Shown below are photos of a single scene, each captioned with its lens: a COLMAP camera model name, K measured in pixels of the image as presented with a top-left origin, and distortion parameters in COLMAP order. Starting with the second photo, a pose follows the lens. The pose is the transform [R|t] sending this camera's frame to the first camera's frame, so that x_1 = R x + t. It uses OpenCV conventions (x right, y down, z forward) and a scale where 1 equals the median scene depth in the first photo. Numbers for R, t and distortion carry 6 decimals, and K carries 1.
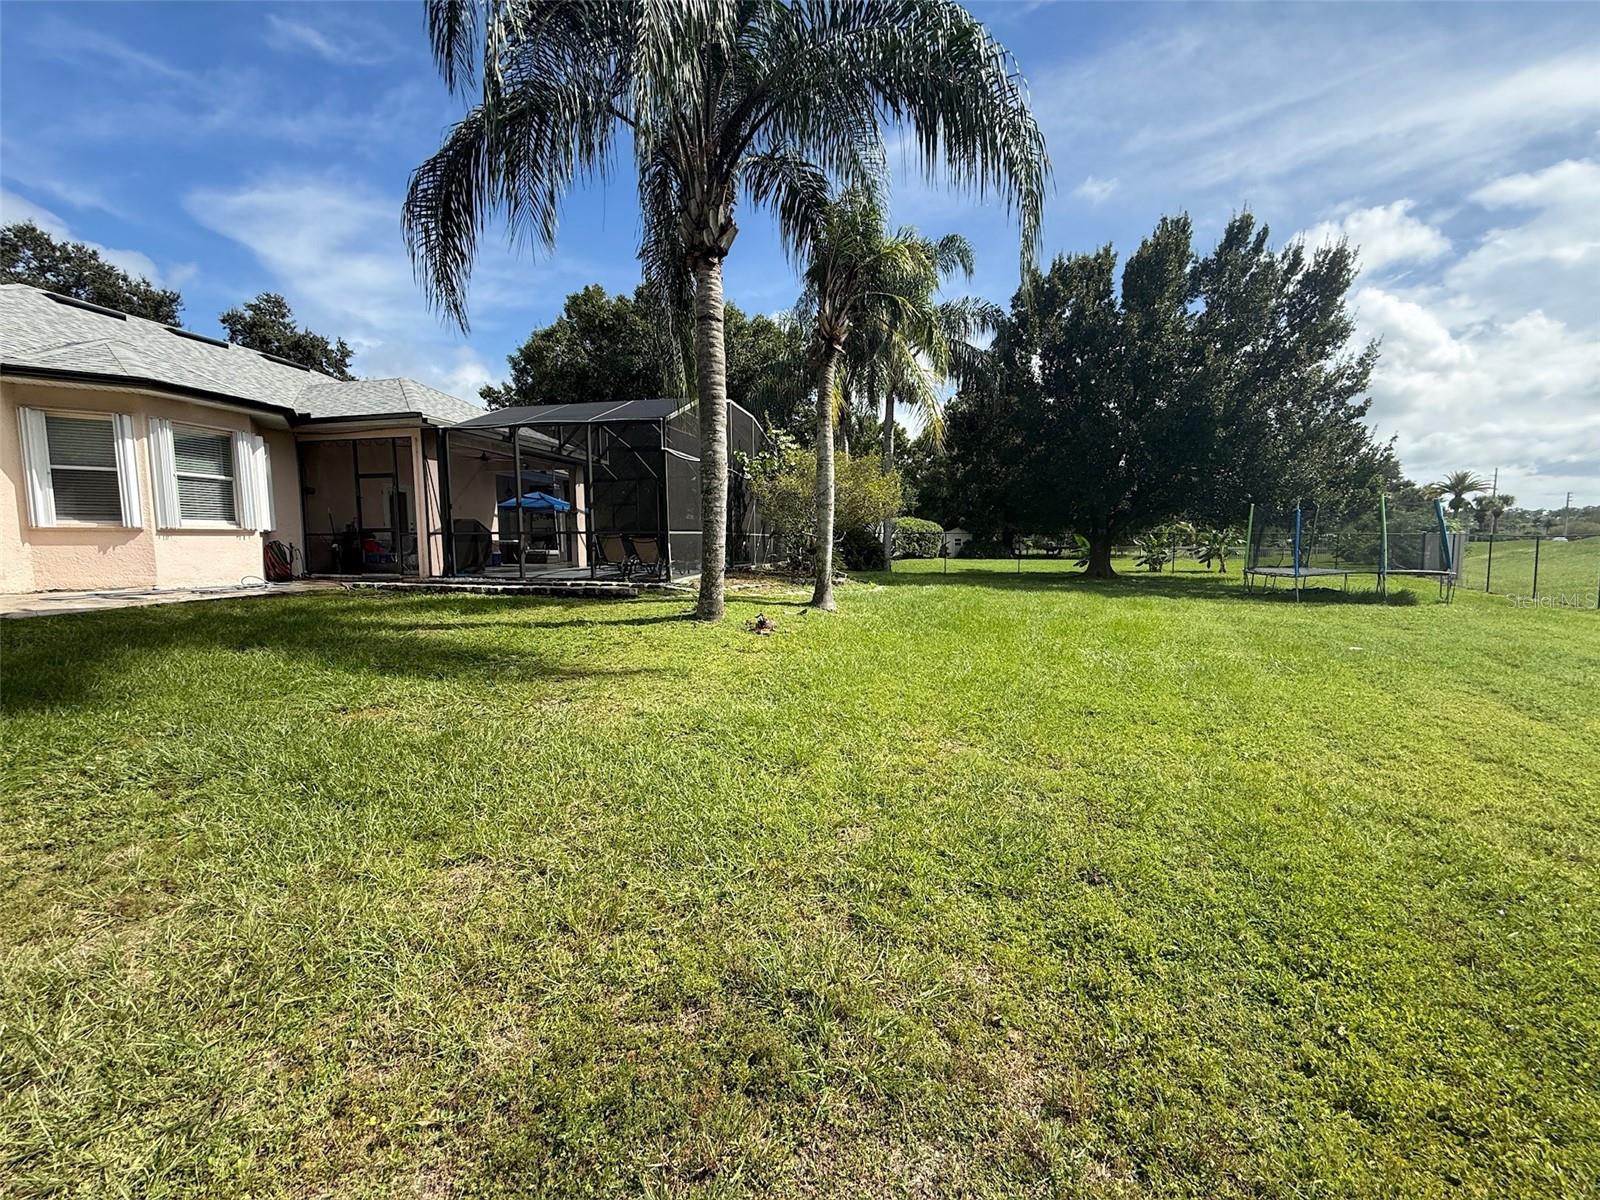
lens RADIAL K [[637.7, 0, 800.6], [0, 637.7, 598.2], [0, 0, 1]] dist [-0.000200, -0.000070]
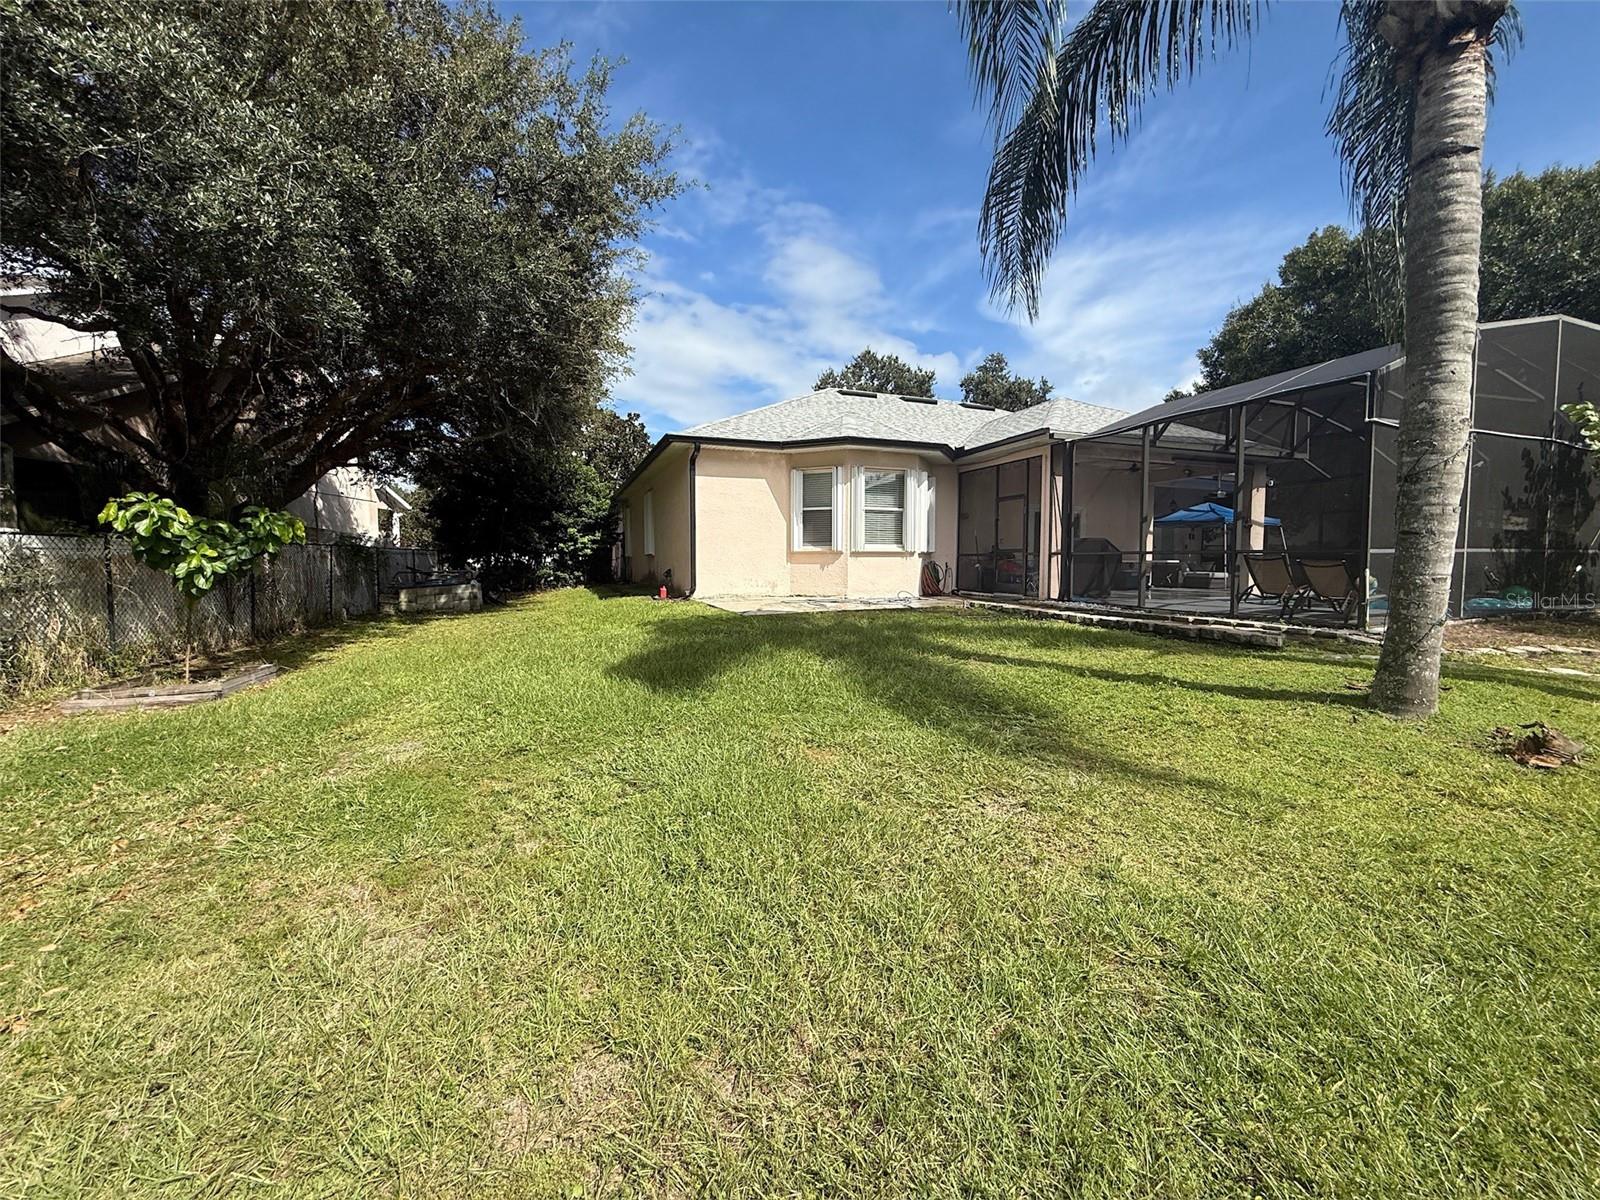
lens RADIAL K [[637.7, 0, 800.6], [0, 637.7, 598.2], [0, 0, 1]] dist [-0.000200, -0.000070]
pose [[0.530769, 0.054606, -0.845755, 0.028649], [-0.078230, 0.996818, 0.015264, -0.021219], [0.843898, 0.058062, 0.533352, 0.182441]]
